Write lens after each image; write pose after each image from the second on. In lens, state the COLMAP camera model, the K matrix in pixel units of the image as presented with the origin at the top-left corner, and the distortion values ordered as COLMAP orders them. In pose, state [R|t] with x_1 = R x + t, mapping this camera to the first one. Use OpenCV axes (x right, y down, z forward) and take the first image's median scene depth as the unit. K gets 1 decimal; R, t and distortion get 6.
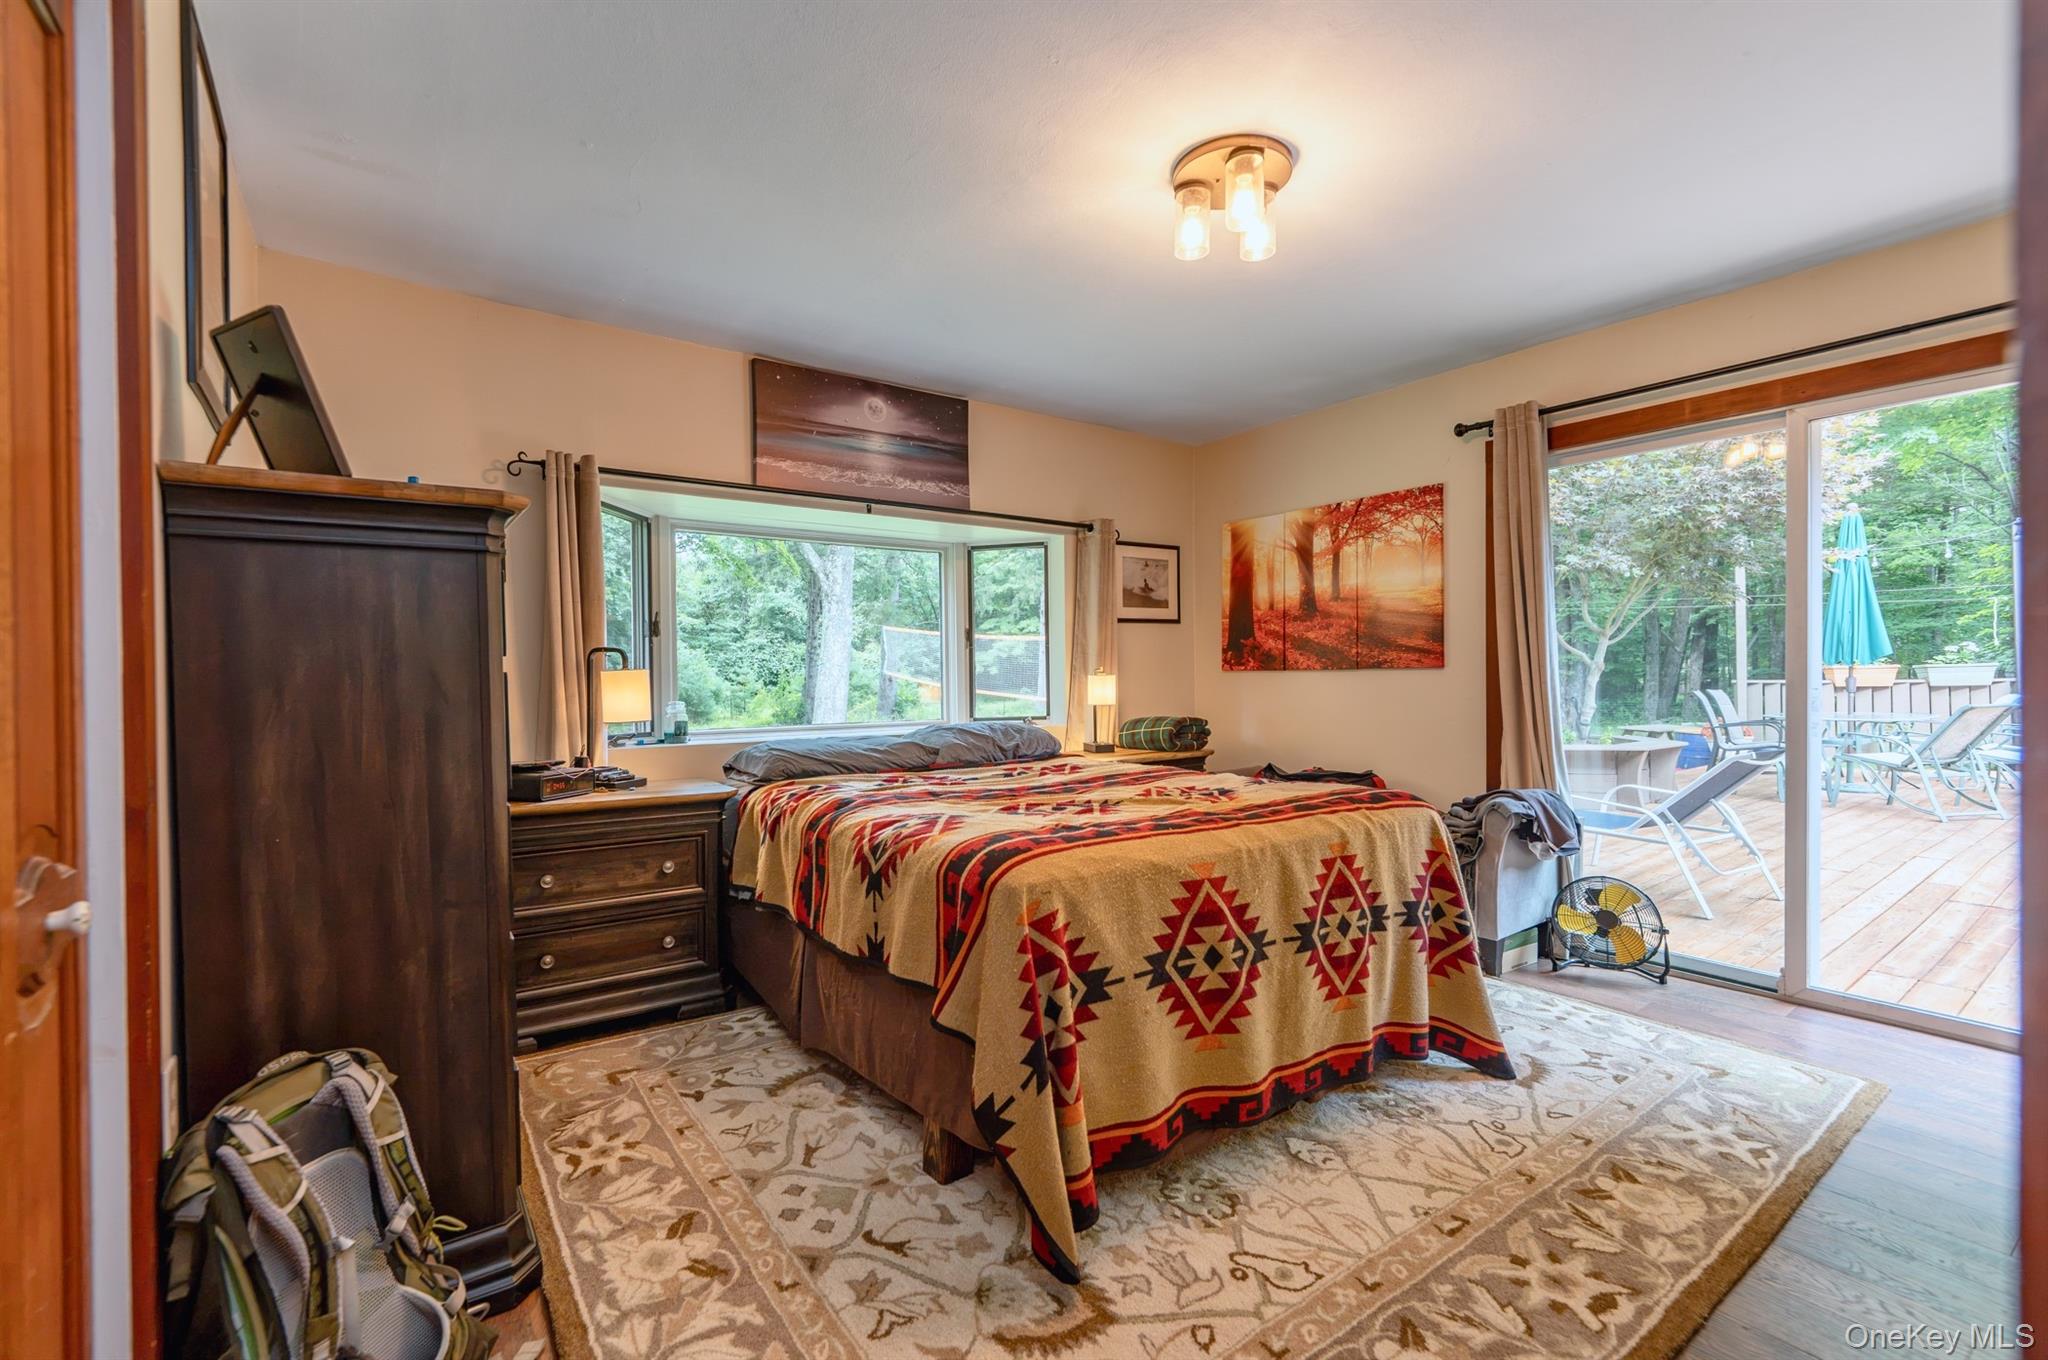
lens RADIAL K [[866.2, 0, 1017.1], [0, 866.2, 682.4], [0, 0, 1]] dist [0.000236, -0.000532]
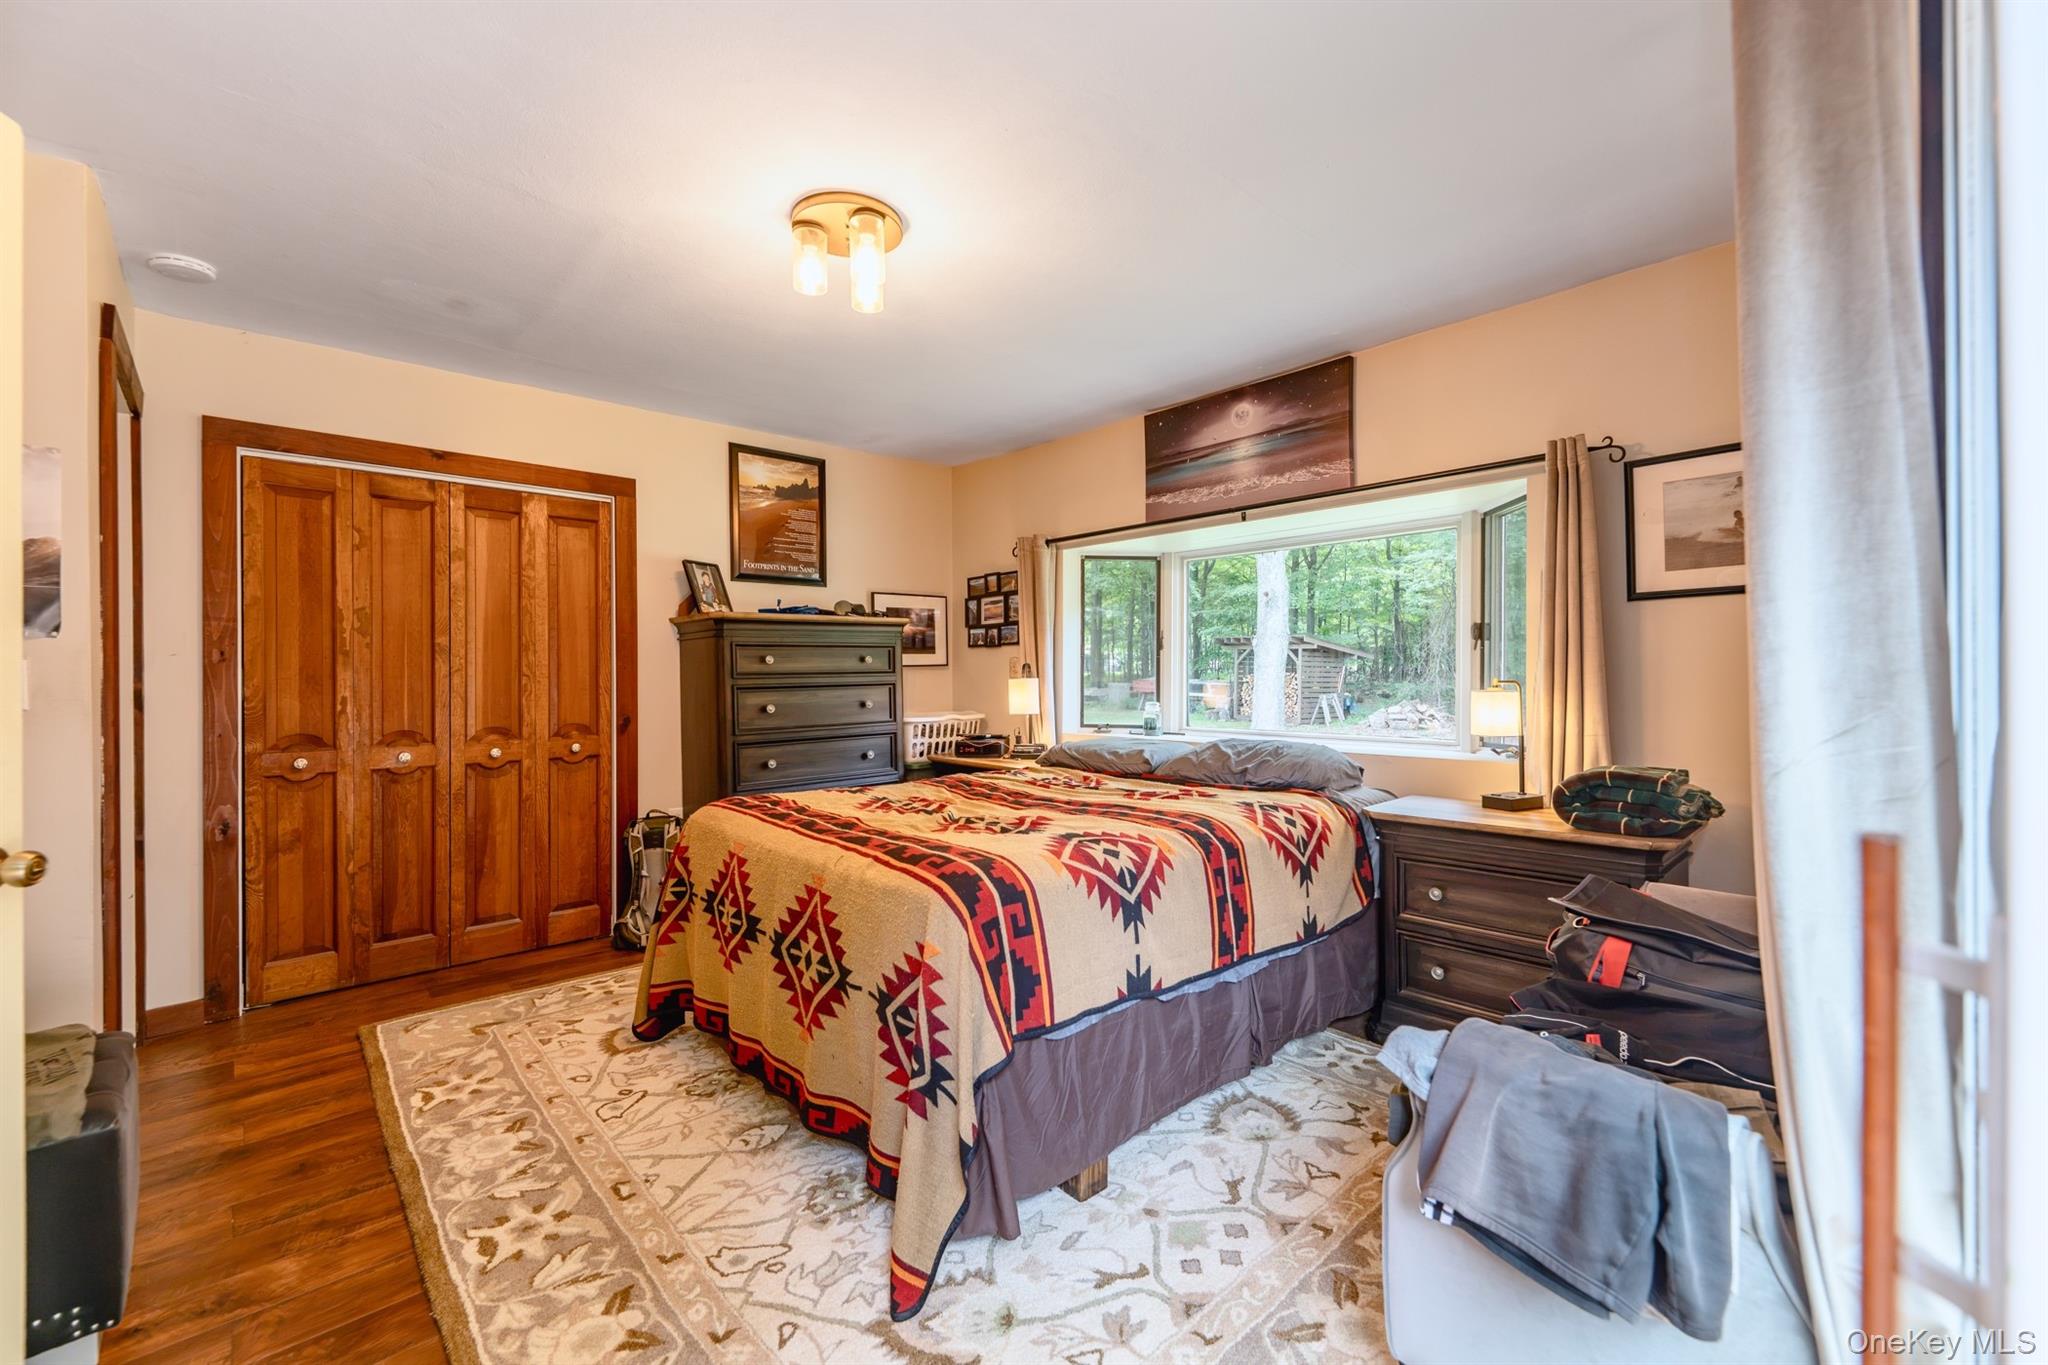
lens RADIAL K [[842.1, 0, 1032.0], [0, 842.1, 668.3], [0, 0, 1]] dist [0.002366, -0.002025]
pose [[0.141234, 0.007332, -0.989949, 1.676228], [0.000445, 0.999972, 0.007470, -0.072372], [0.989976, -0.001495, 0.141227, 1.377343]]
